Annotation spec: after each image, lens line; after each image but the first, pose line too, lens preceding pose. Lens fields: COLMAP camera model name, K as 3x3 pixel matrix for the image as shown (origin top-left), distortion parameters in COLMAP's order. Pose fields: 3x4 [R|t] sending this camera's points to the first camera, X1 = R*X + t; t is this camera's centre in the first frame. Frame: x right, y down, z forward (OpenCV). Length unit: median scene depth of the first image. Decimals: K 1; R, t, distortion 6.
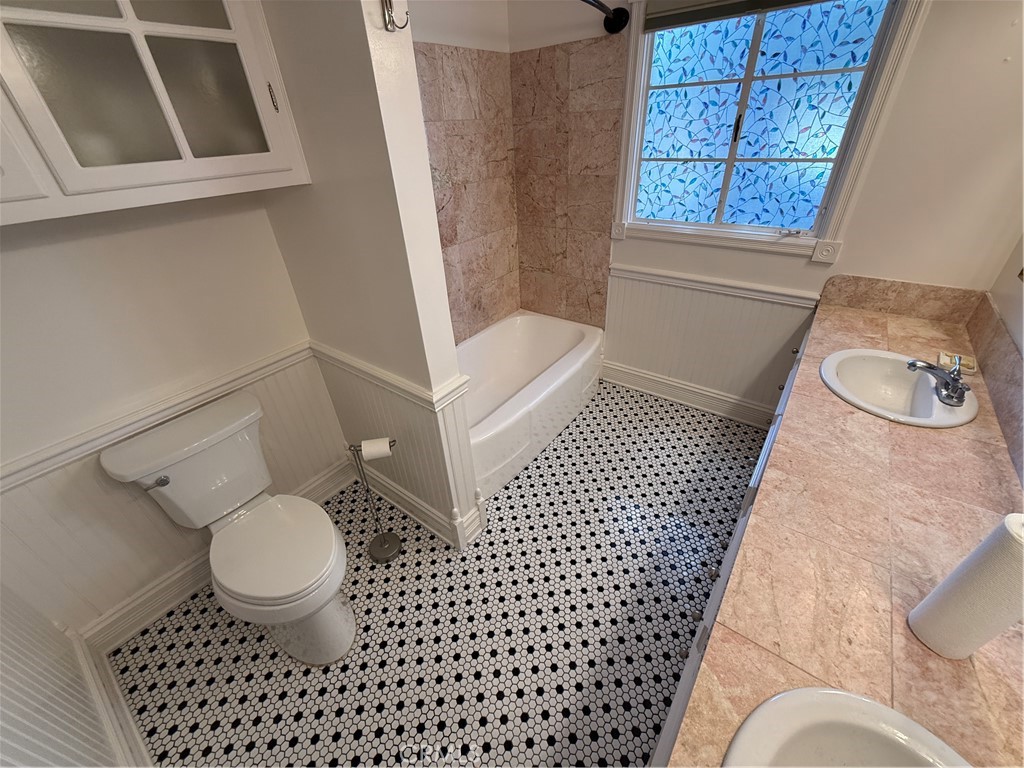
lens RADIAL K [[407.8, 0, 513.6], [0, 407.8, 381.5], [0, 0, 1]] dist [-0.000178, 0.000231]
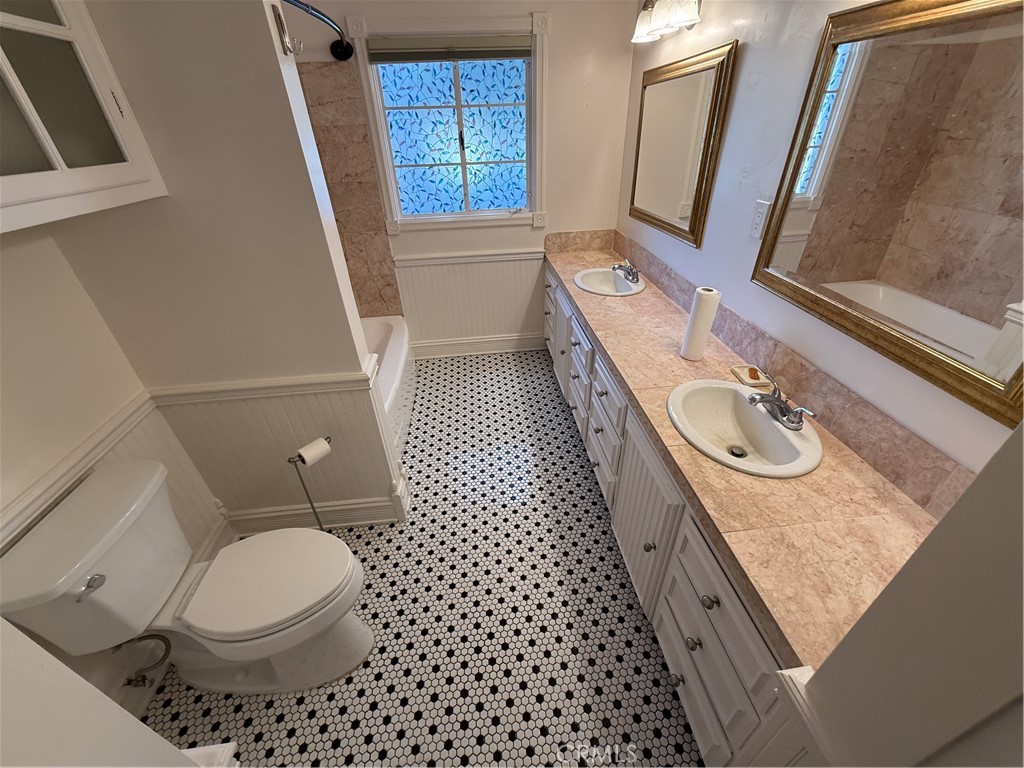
lens RADIAL K [[407.8, 0, 512.5], [0, 407.8, 380.4], [0, 0, 1]] dist [-0.000178, 0.000231]
pose [[0.735779, -0.340065, 0.585649, -0.418146], [0.358297, 0.929311, 0.089471, 0.071212], [-0.574676, 0.144006, 0.805612, -0.094314]]
